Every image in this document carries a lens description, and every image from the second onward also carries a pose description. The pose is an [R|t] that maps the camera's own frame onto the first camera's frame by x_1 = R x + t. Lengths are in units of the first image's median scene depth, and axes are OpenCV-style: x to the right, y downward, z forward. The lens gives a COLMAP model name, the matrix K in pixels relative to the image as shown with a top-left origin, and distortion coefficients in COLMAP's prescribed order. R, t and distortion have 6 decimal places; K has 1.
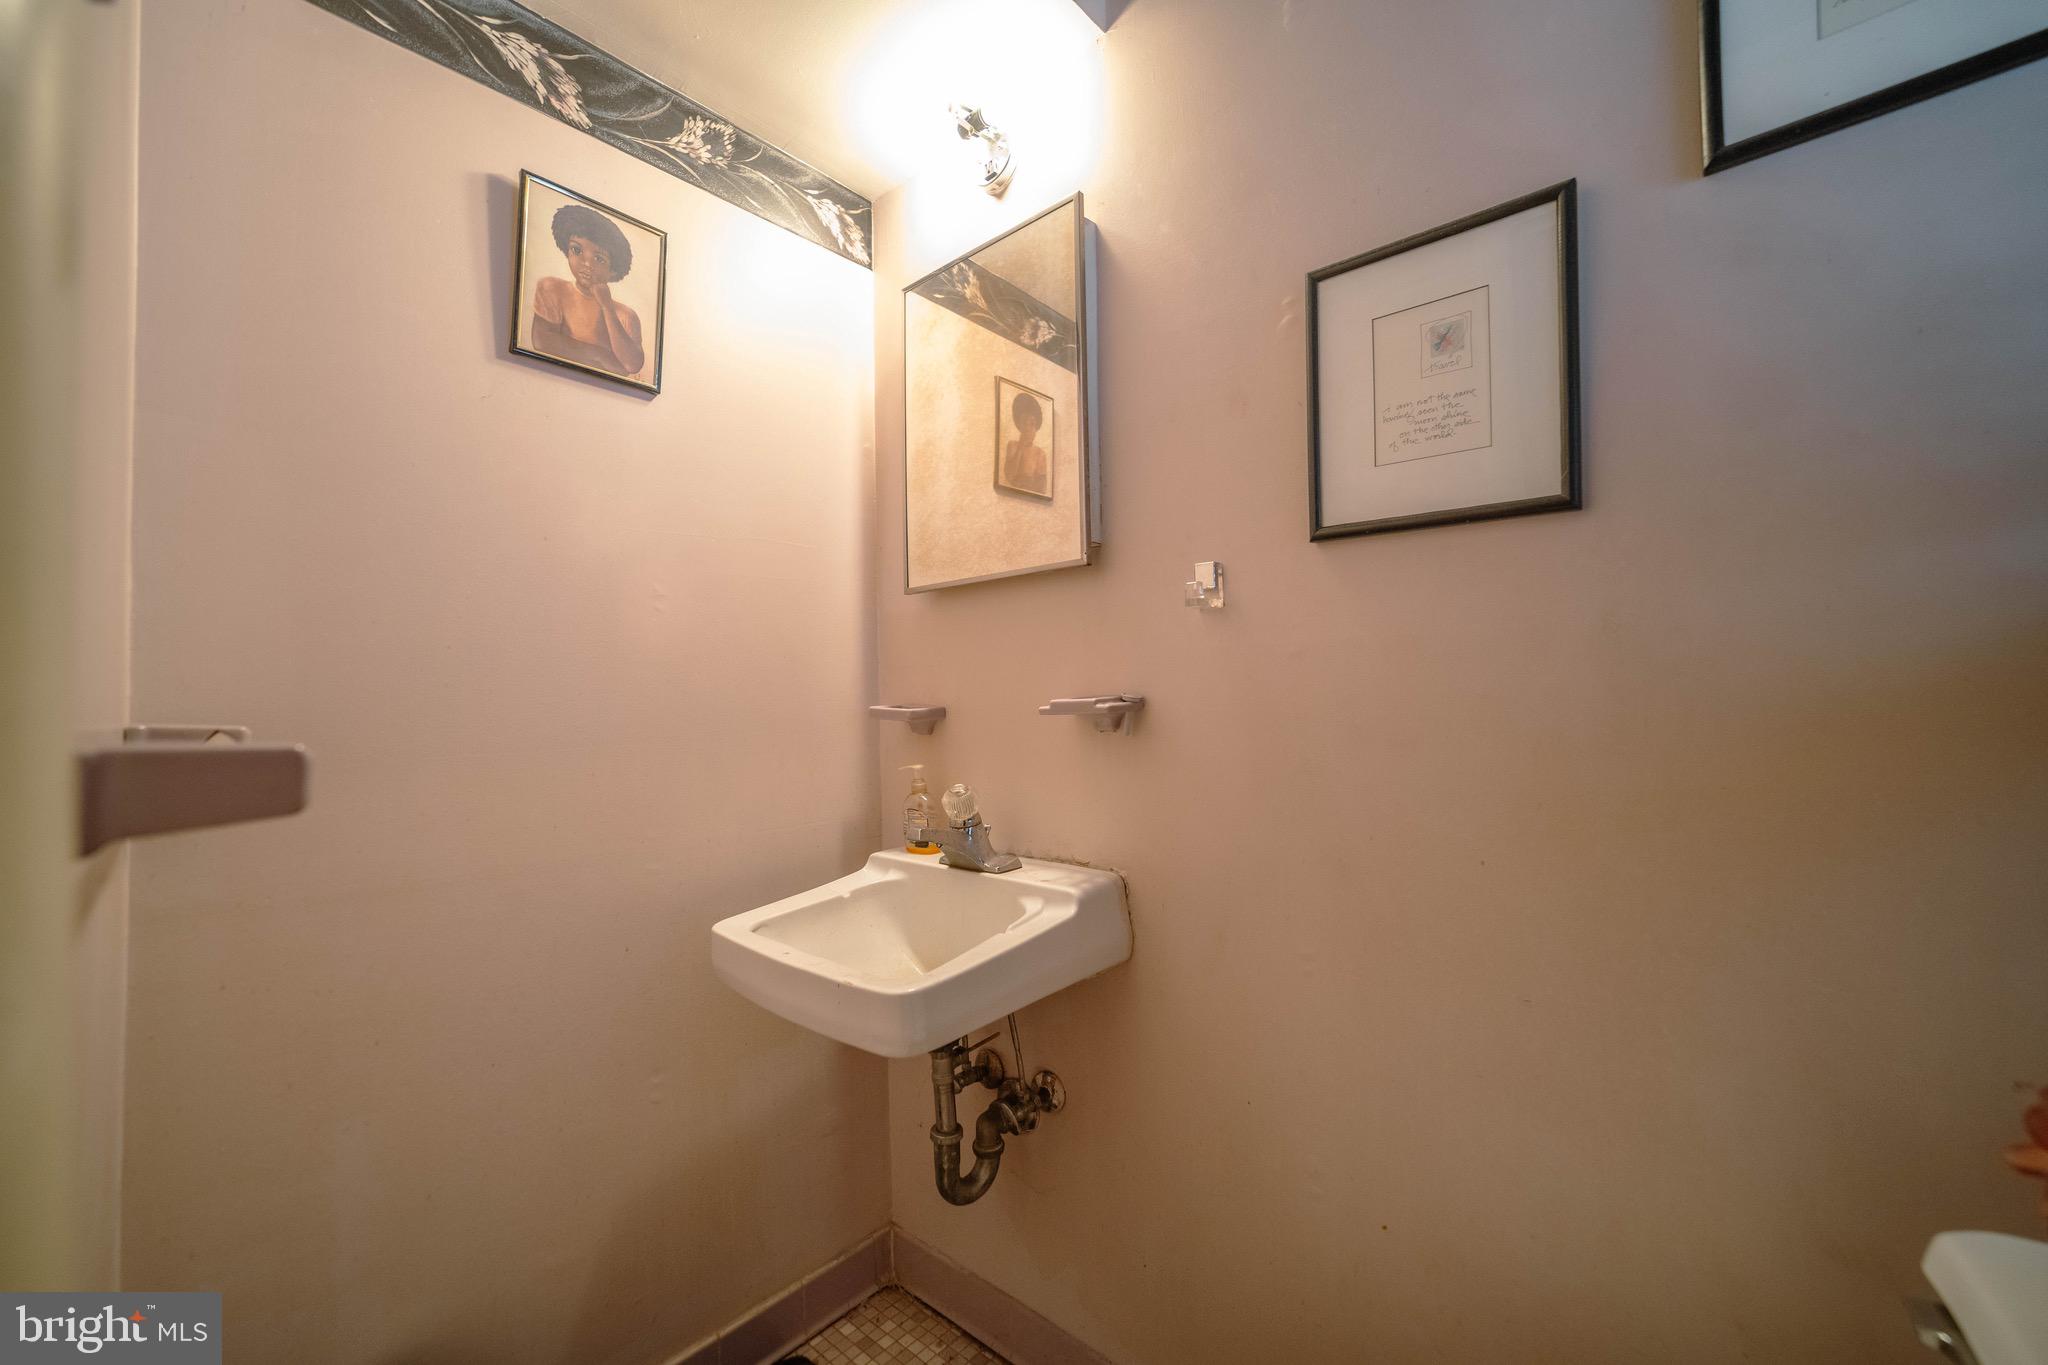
lens RADIAL K [[801.4, 0, 1028.4], [0, 801.4, 709.8], [0, 0, 1]] dist [-0.039089, 0.010605]
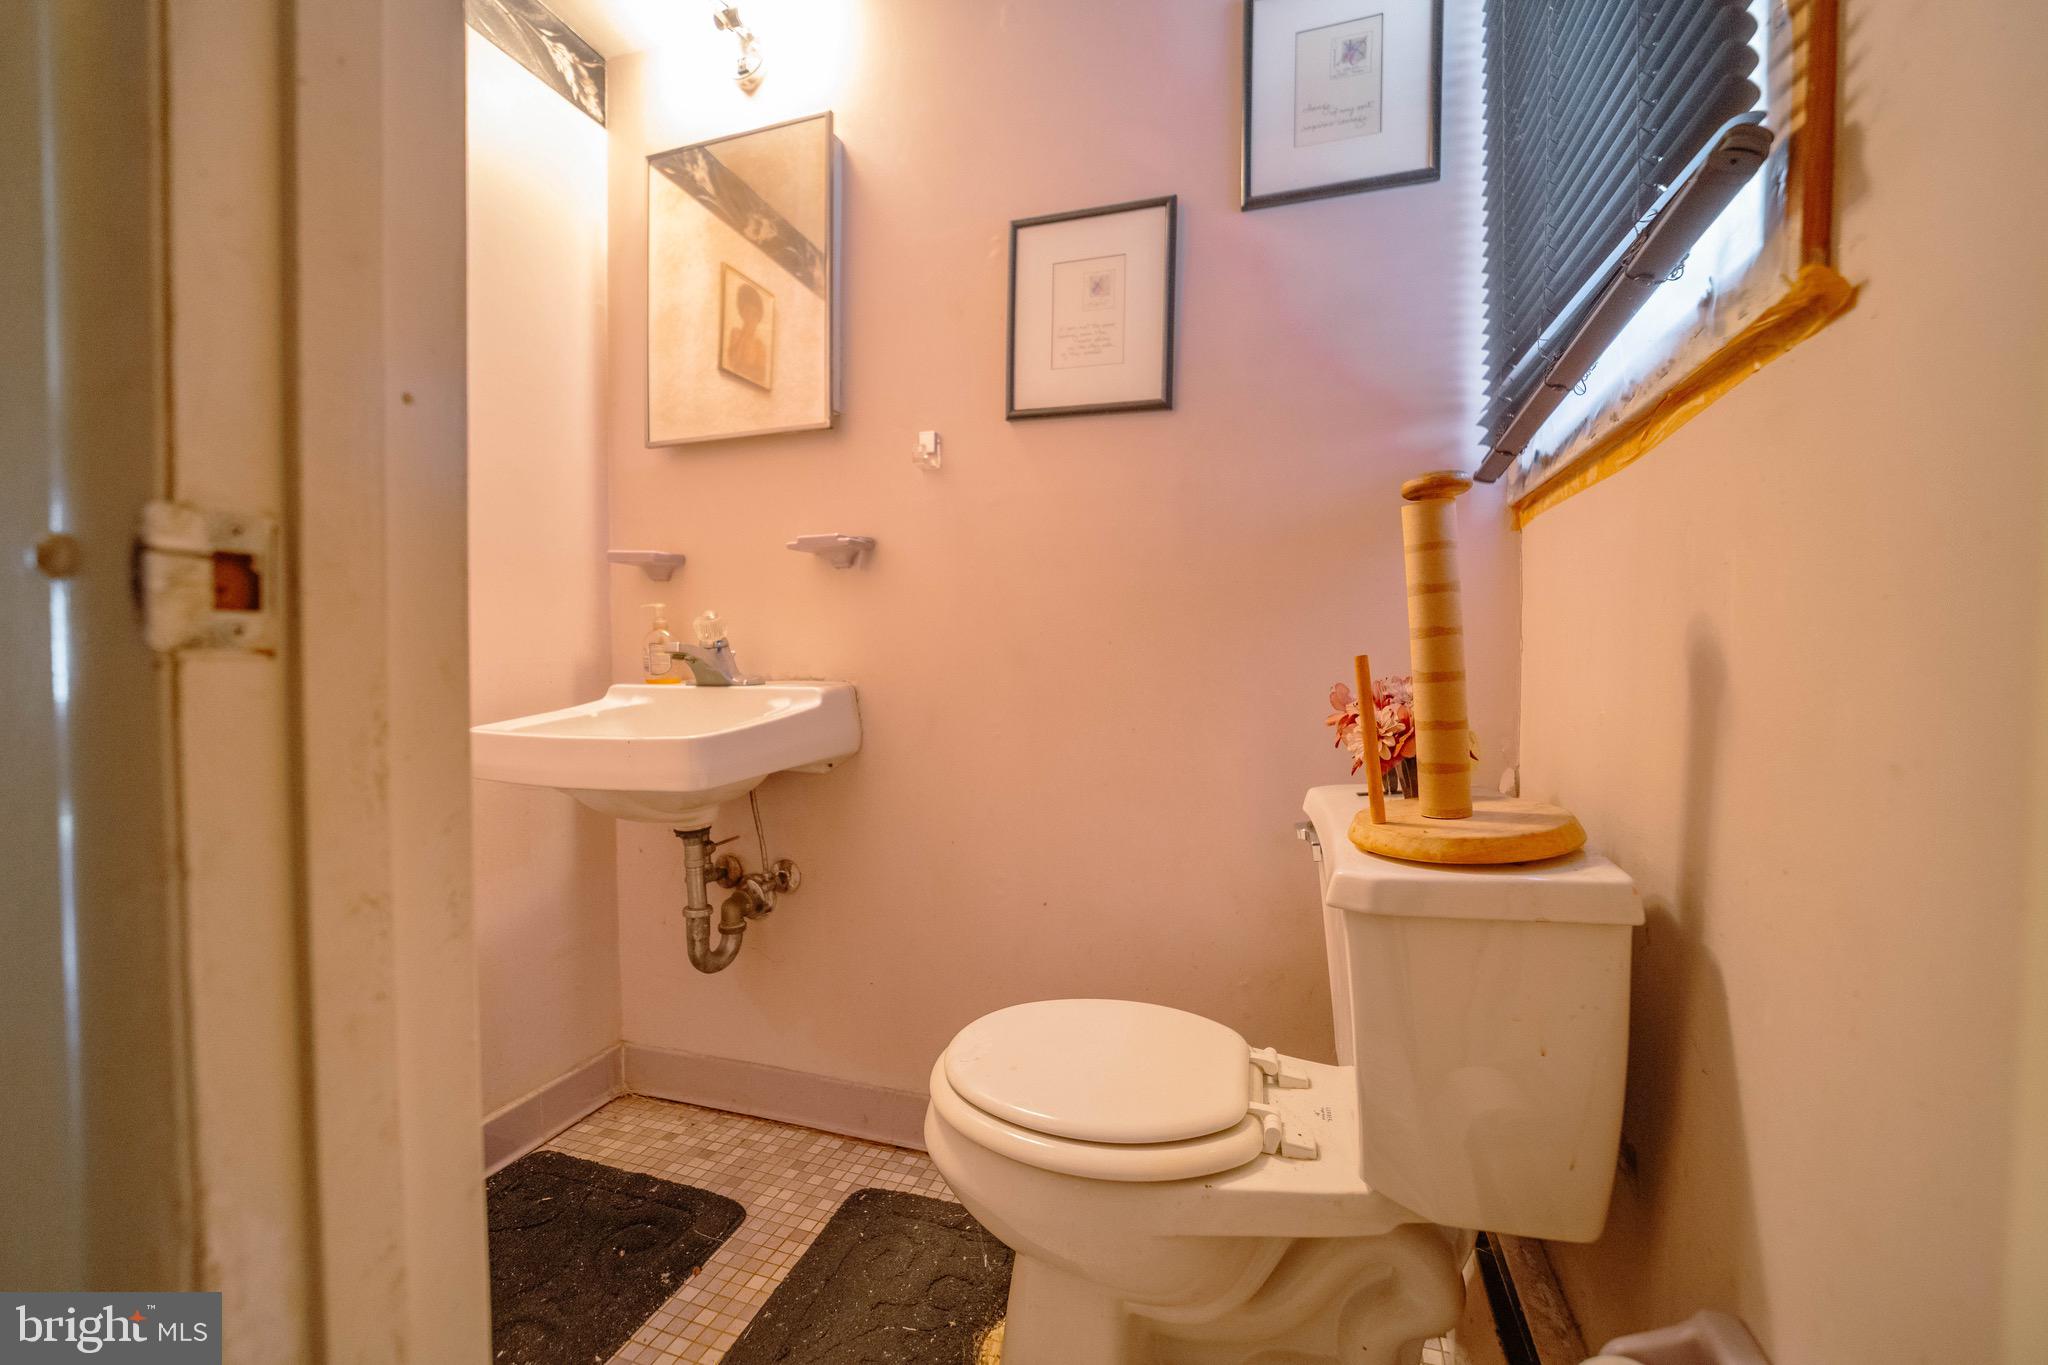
lens RADIAL K [[789.8, 0, 1027.0], [0, 789.8, 686.3], [0, 0, 1]] dist [-0.034509, 0.009843]
pose [[0.922974, 0.007518, 0.384789, -0.091605], [-0.026021, 0.998740, 0.042902, 0.130875], [-0.383981, -0.049610, 0.922007, -0.201671]]
